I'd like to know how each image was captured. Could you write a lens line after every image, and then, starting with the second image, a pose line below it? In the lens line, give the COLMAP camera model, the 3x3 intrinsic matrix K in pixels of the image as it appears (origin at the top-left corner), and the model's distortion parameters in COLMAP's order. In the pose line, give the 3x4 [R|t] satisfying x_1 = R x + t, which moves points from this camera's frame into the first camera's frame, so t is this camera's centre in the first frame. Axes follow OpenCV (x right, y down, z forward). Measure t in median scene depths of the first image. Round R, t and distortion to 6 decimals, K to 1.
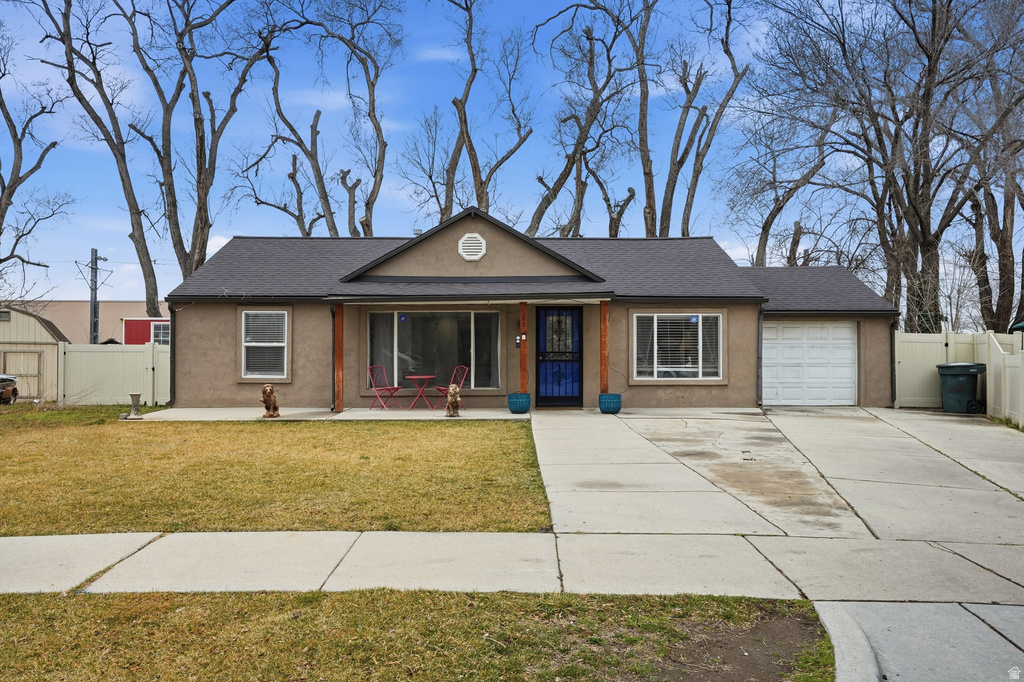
lens RADIAL K [[758.5, 0, 515.2], [0, 758.5, 359.3], [0, 0, 1]] dist [0.023510, 0.004664]
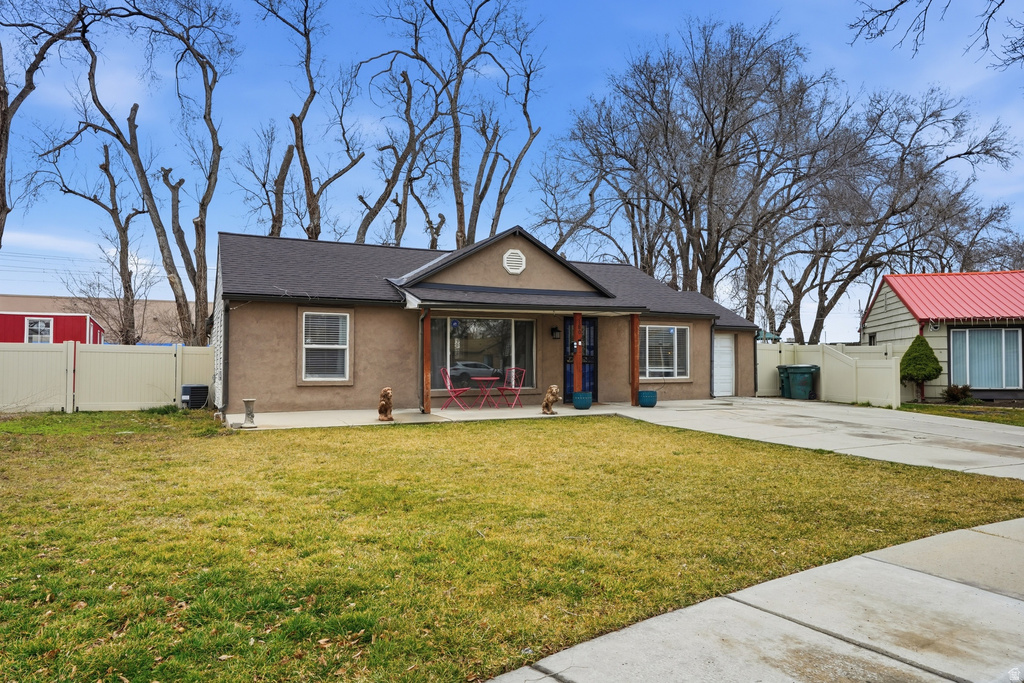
lens RADIAL K [[645.7, 0, 508.8], [0, 645.7, 346.7], [0, 0, 1]] dist [-0.002173, 0.019853]
pose [[0.908585, 0.011038, 0.417554, -0.400431], [-0.003593, 0.999820, -0.018611, -0.004046], [-0.417684, 0.015409, 0.908462, 0.121250]]
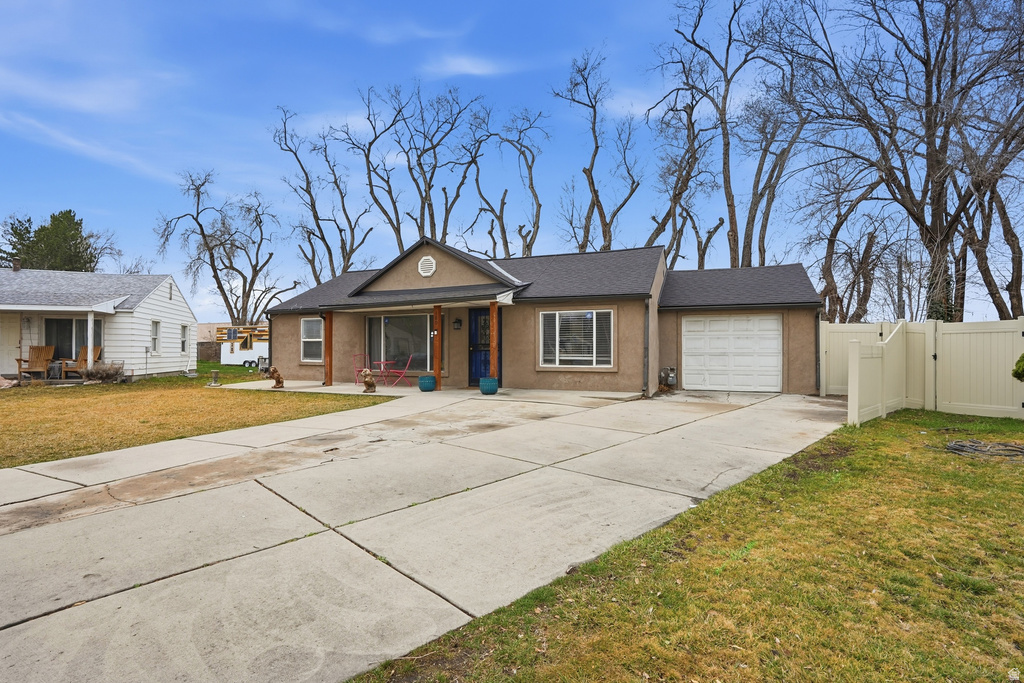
lens RADIAL K [[481.4, 0, 518.7], [0, 481.4, 350.7], [0, 0, 1]] dist [-0.045806, 0.010710]
pose [[0.918149, 0.000538, -0.396236, 0.374828], [0.002489, 0.999972, 0.007125, -0.003245], [0.396228, -0.007528, 0.918121, 0.243501]]
